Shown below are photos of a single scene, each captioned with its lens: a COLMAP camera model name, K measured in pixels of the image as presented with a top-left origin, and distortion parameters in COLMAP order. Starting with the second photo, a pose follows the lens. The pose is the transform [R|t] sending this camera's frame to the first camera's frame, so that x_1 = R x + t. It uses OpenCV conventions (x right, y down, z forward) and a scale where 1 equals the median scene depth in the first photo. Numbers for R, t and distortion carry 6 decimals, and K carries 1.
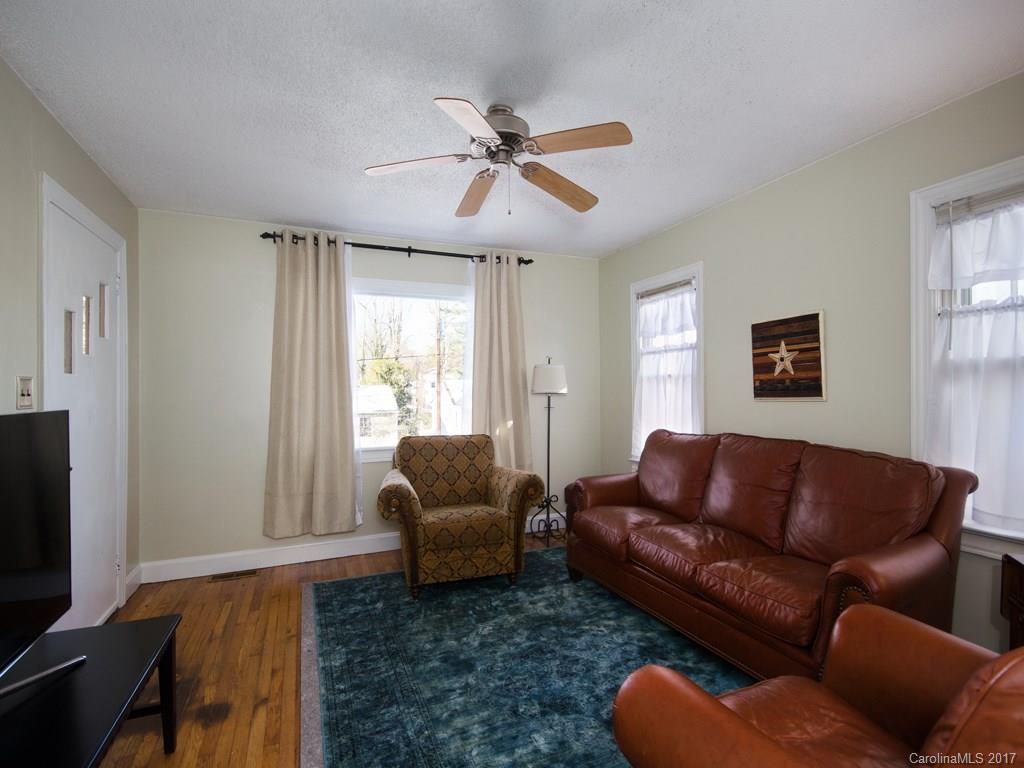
lens RADIAL K [[476.4, 0, 515.3], [0, 476.4, 387.1], [0, 0, 1]] dist [0.003685, 0.000030]
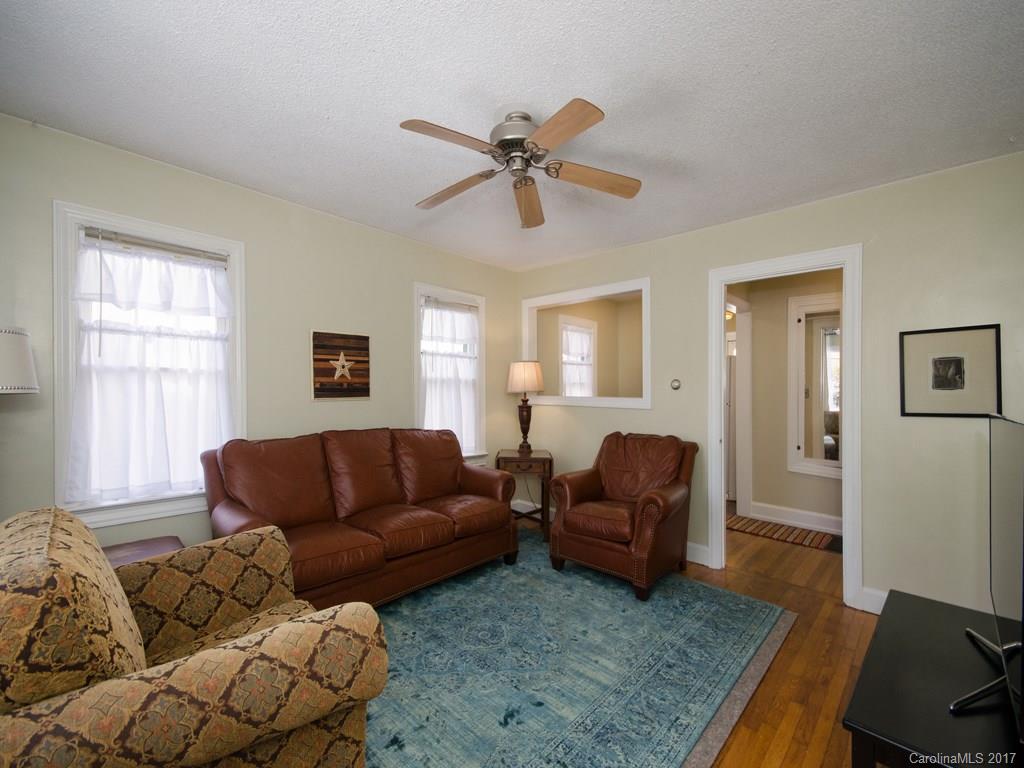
lens RADIAL K [[442.5, 0, 515.5], [0, 442.5, 394.5], [0, 0, 1]] dist [0.001697, 0.000188]
pose [[-0.398355, 0.007993, 0.917196, -0.641228], [-0.006365, 0.999914, -0.011478, 0.023384], [-0.917209, -0.010411, -0.398270, 0.998805]]
